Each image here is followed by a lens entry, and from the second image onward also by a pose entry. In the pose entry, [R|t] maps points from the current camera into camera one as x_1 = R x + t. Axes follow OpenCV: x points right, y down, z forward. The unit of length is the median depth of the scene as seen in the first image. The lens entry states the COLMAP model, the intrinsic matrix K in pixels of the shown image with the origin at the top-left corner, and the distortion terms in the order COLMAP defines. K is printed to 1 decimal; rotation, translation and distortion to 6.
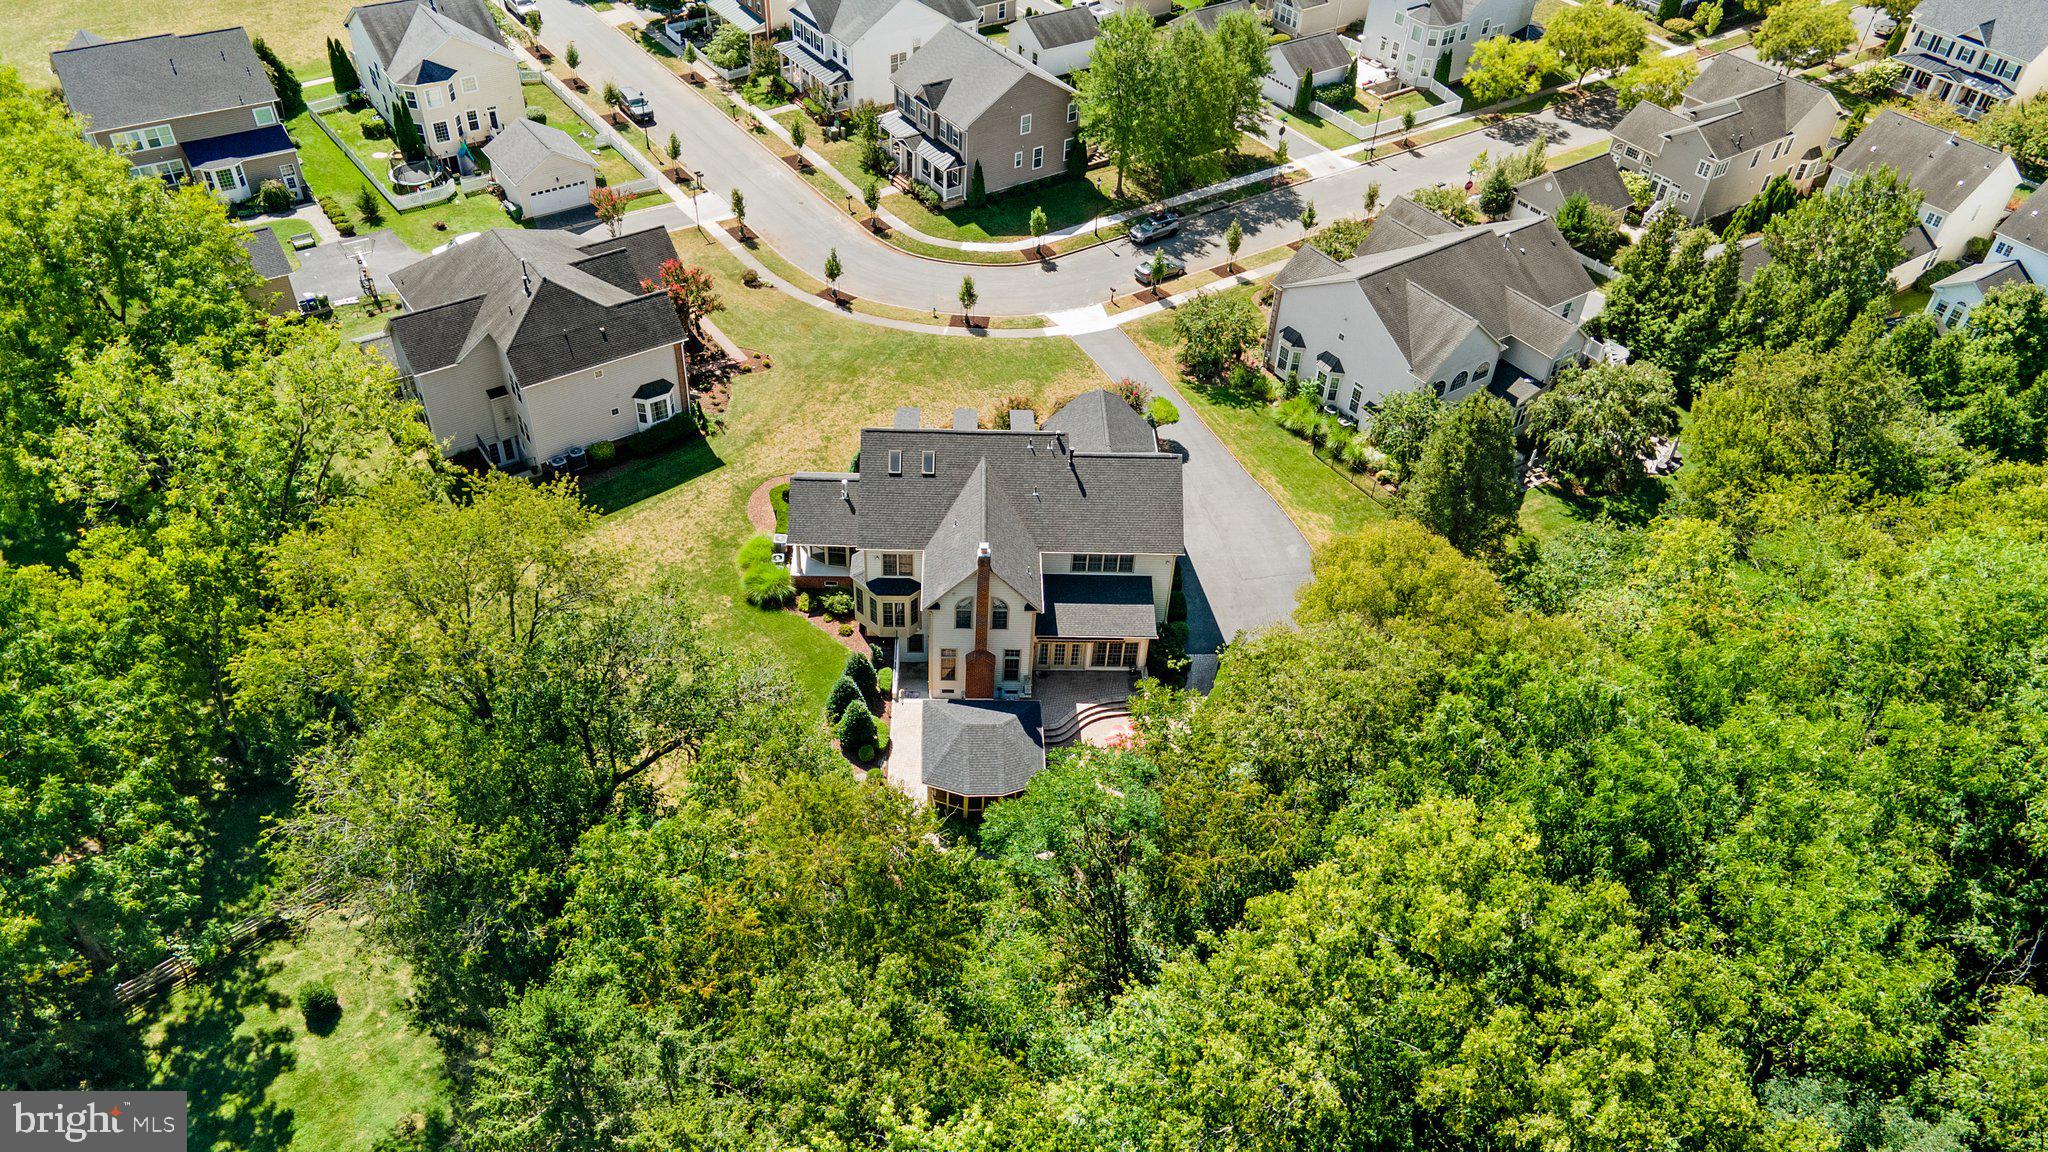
lens RADIAL K [[1500.1, 0, 1019.6], [0, 1500.1, 585.6], [0, 0, 1]] dist [0.008205, 0.067400]
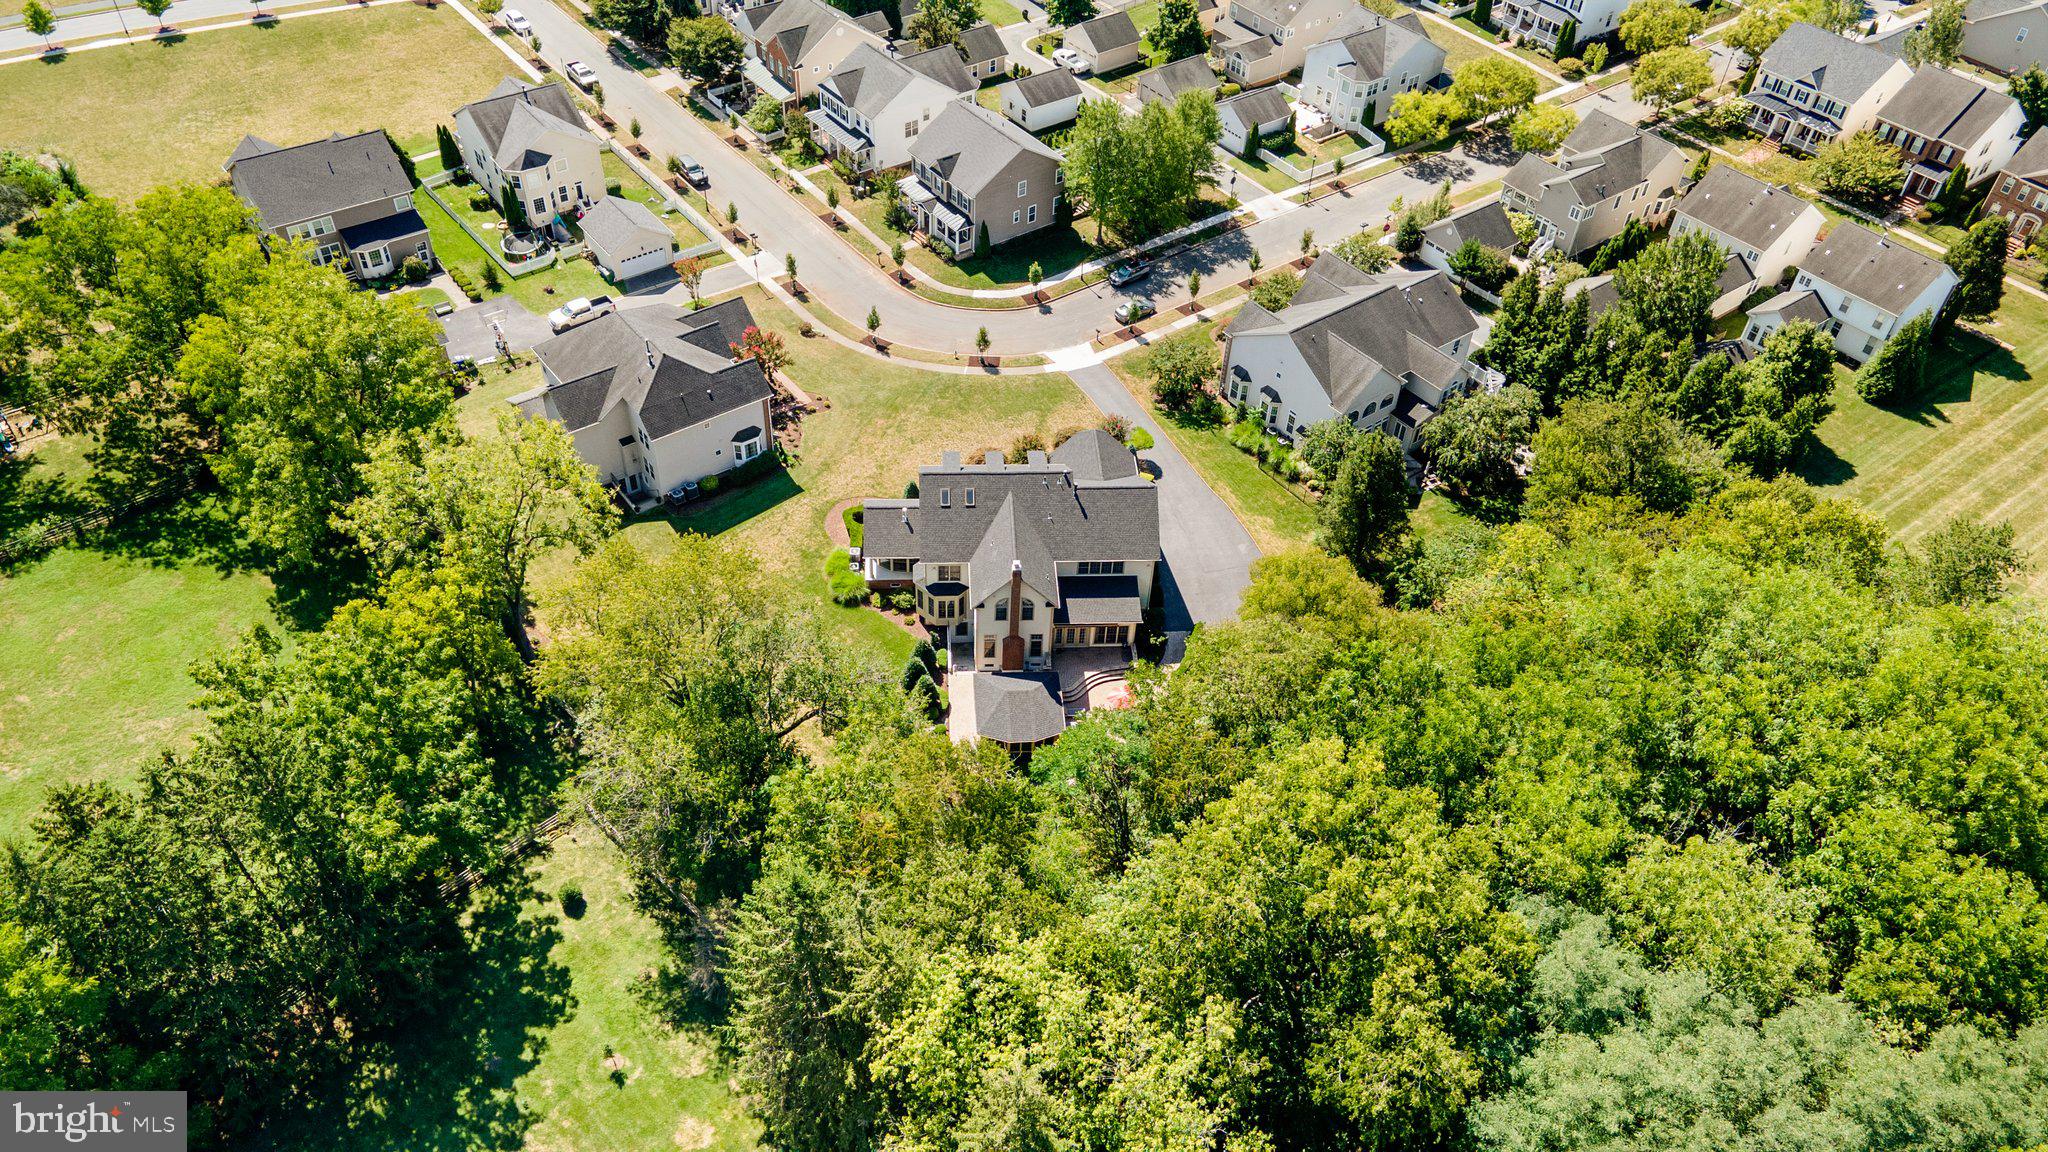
lens RADIAL K [[1500.1, 0, 1019.6], [0, 1500.1, 585.6], [0, 0, 1]] dist [0.008205, 0.067400]
pose [[0.999503, -0.027655, 0.015109, -0.026571], [0.026985, 0.998715, 0.042897, -0.040416], [-0.016275, -0.042468, 0.998965, -0.241617]]
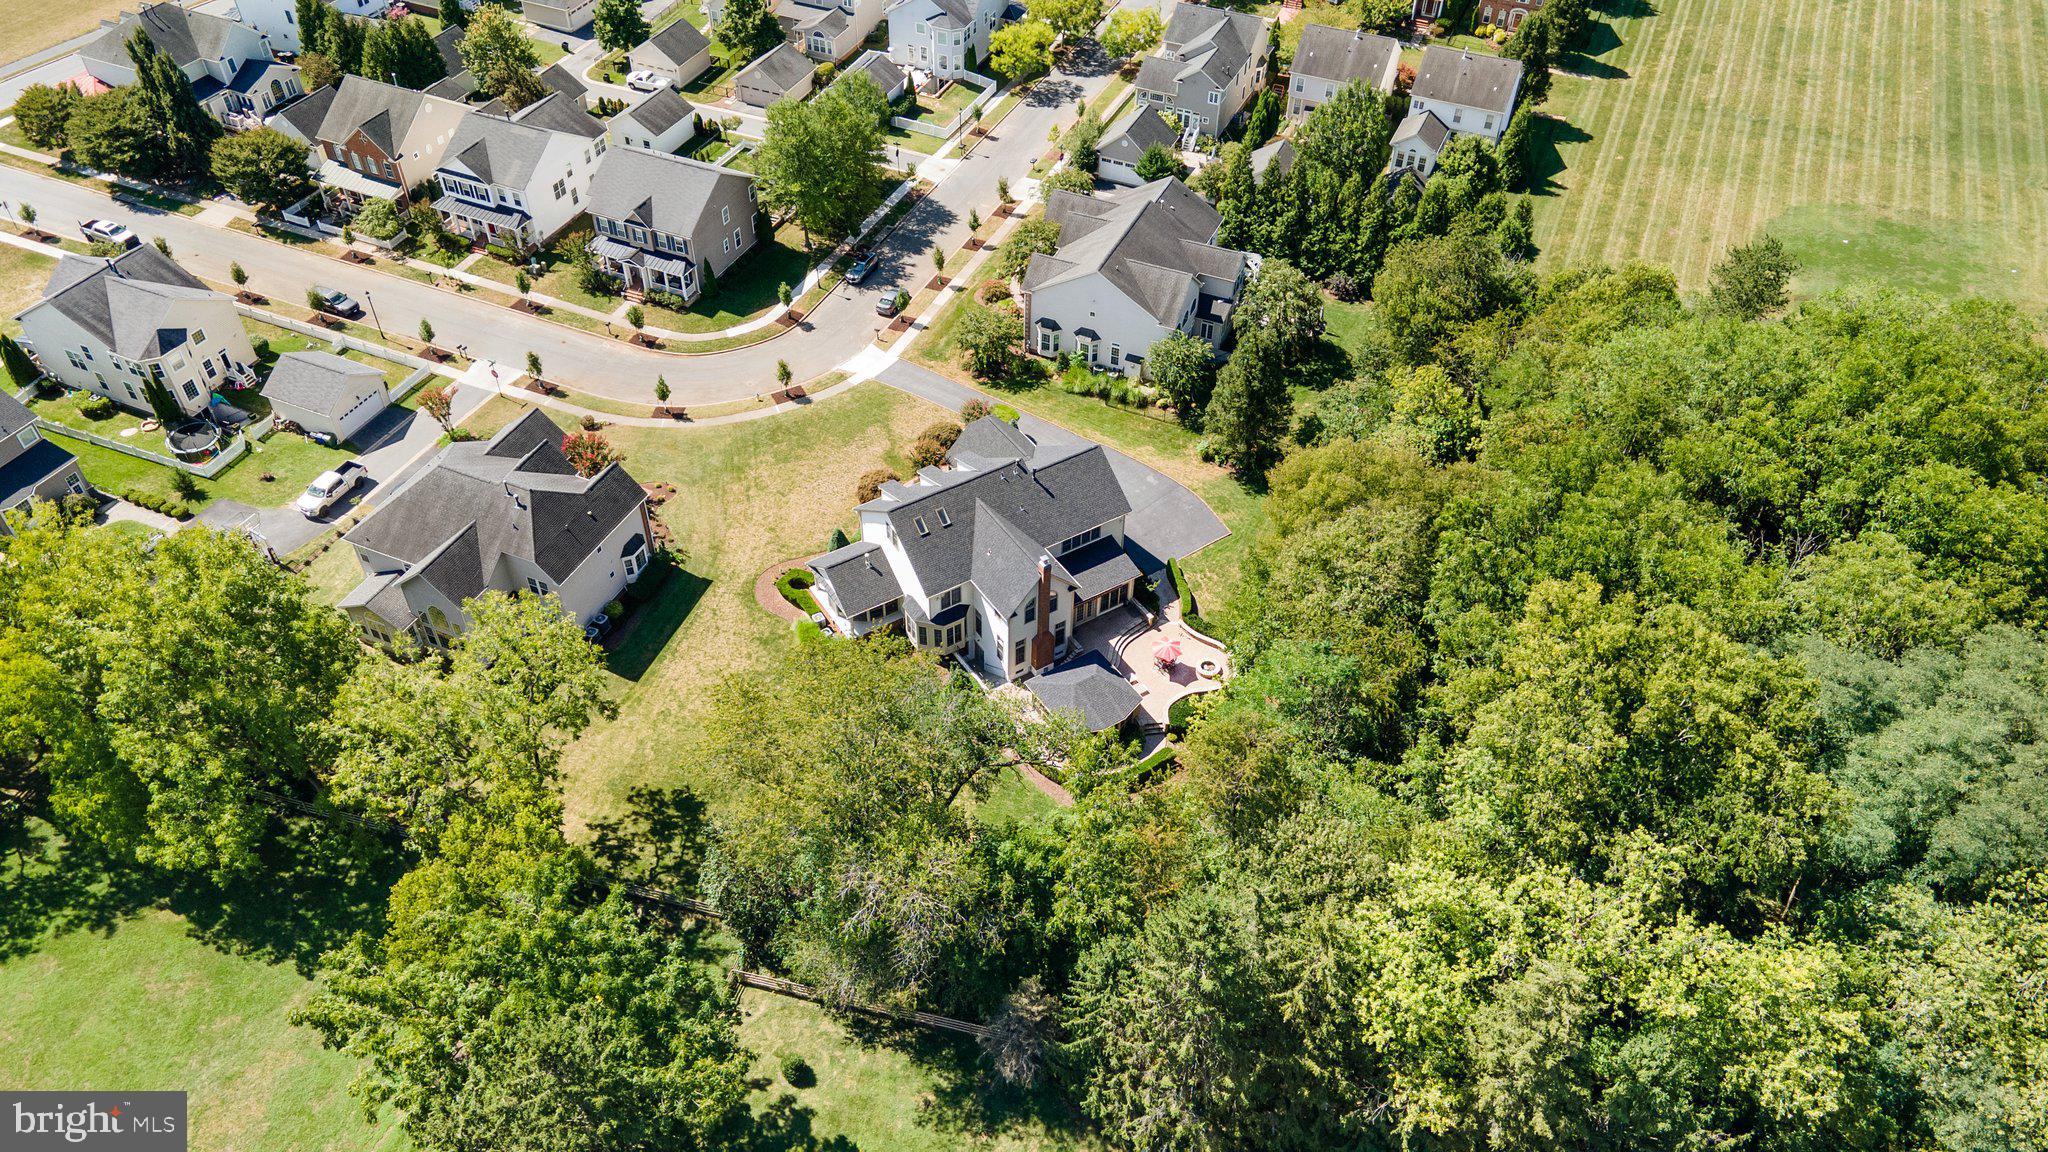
lens RADIAL K [[1500.1, 0, 1019.6], [0, 1500.1, 585.6], [0, 0, 1]] dist [0.008205, 0.067400]
pose [[0.858745, -0.380097, 0.343633, -0.325237], [0.358451, 0.924842, 0.127205, -0.115879], [-0.366156, 0.013939, 0.930449, -0.164141]]
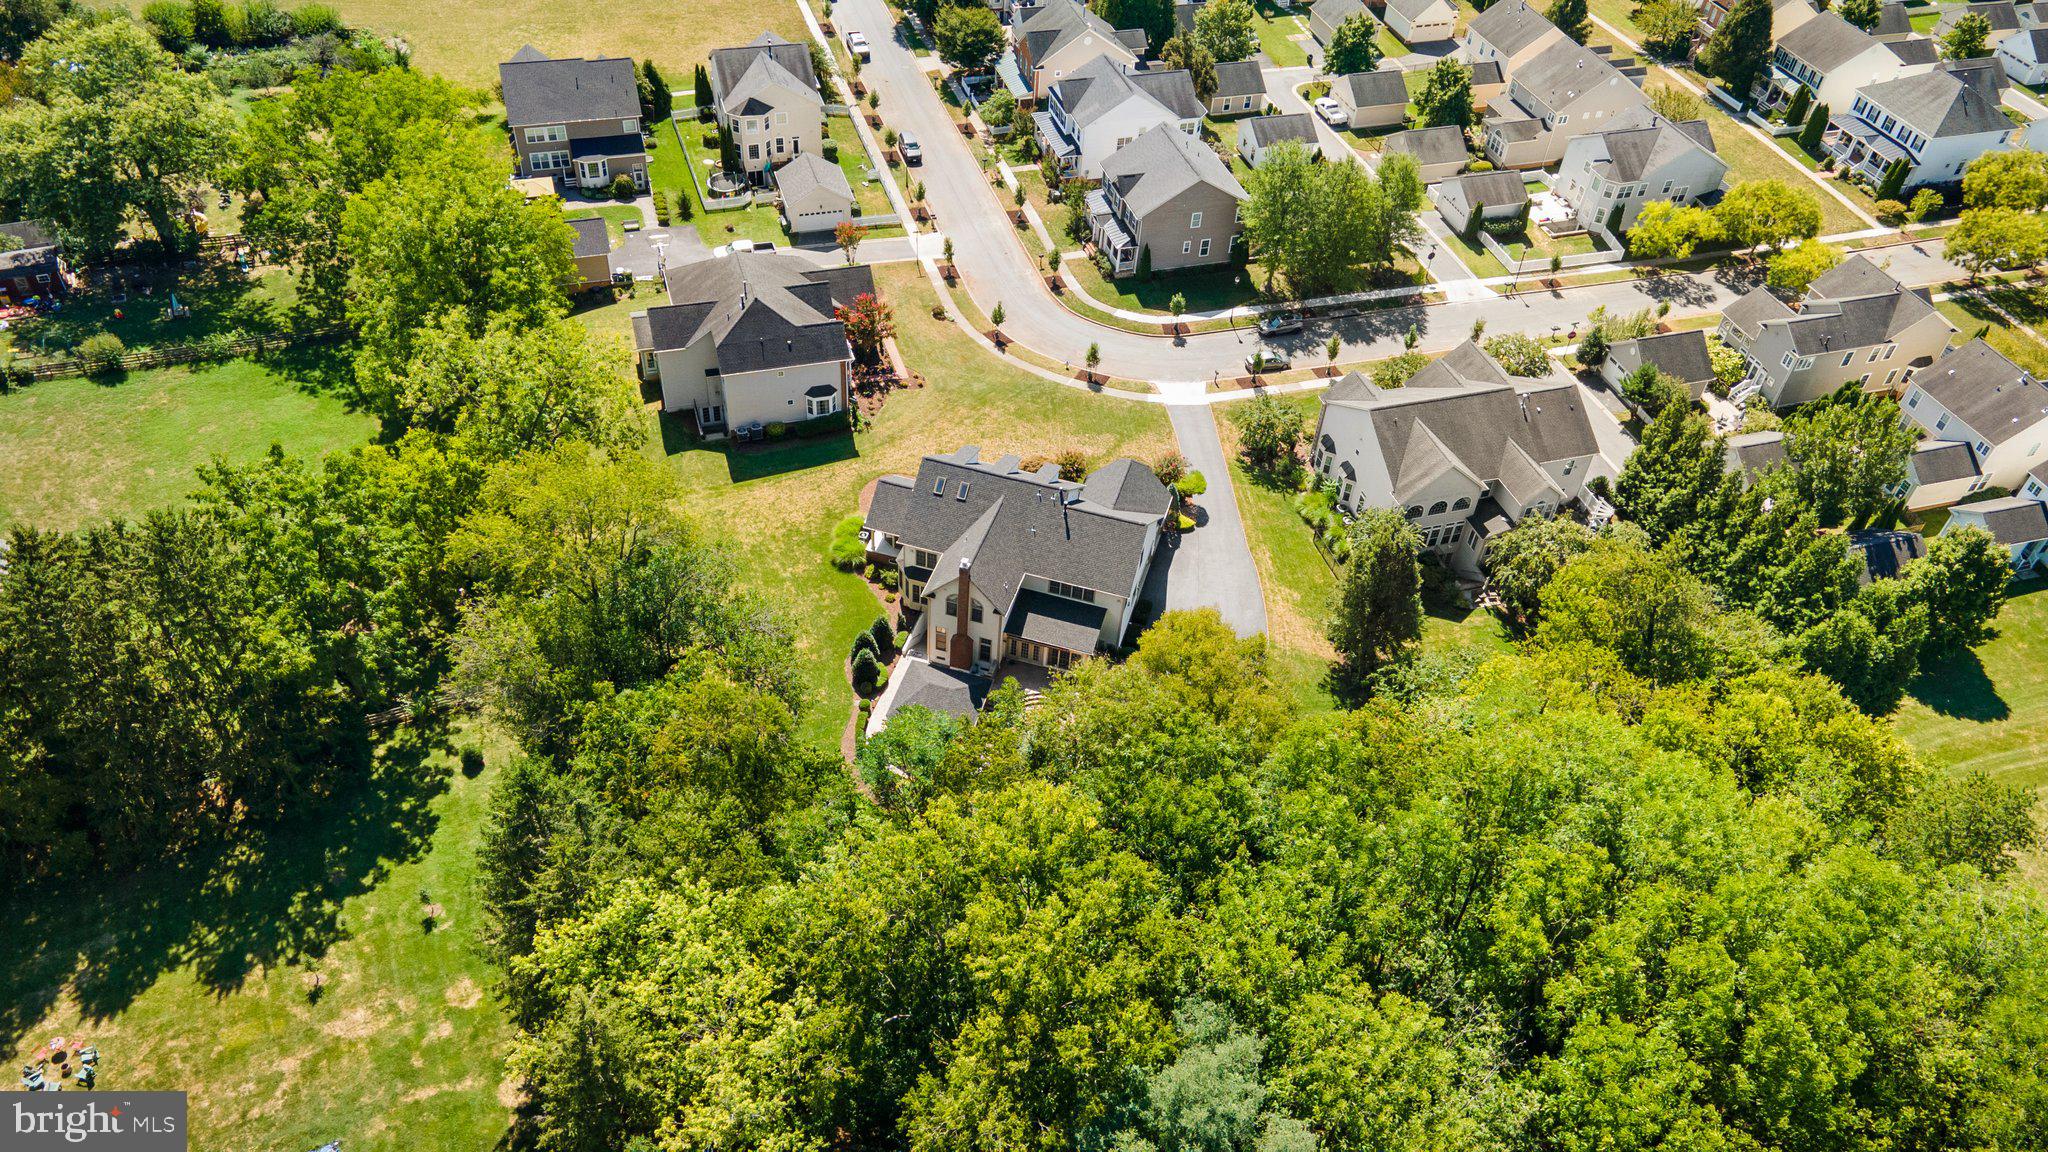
lens RADIAL K [[1500.1, 0, 1019.6], [0, 1500.1, 585.6], [0, 0, 1]] dist [0.008205, 0.067400]
pose [[0.951351, 0.217207, -0.218525, 0.207617], [-0.212426, 0.976120, 0.045435, -0.048600], [0.223176, 0.003195, 0.974773, -0.215029]]
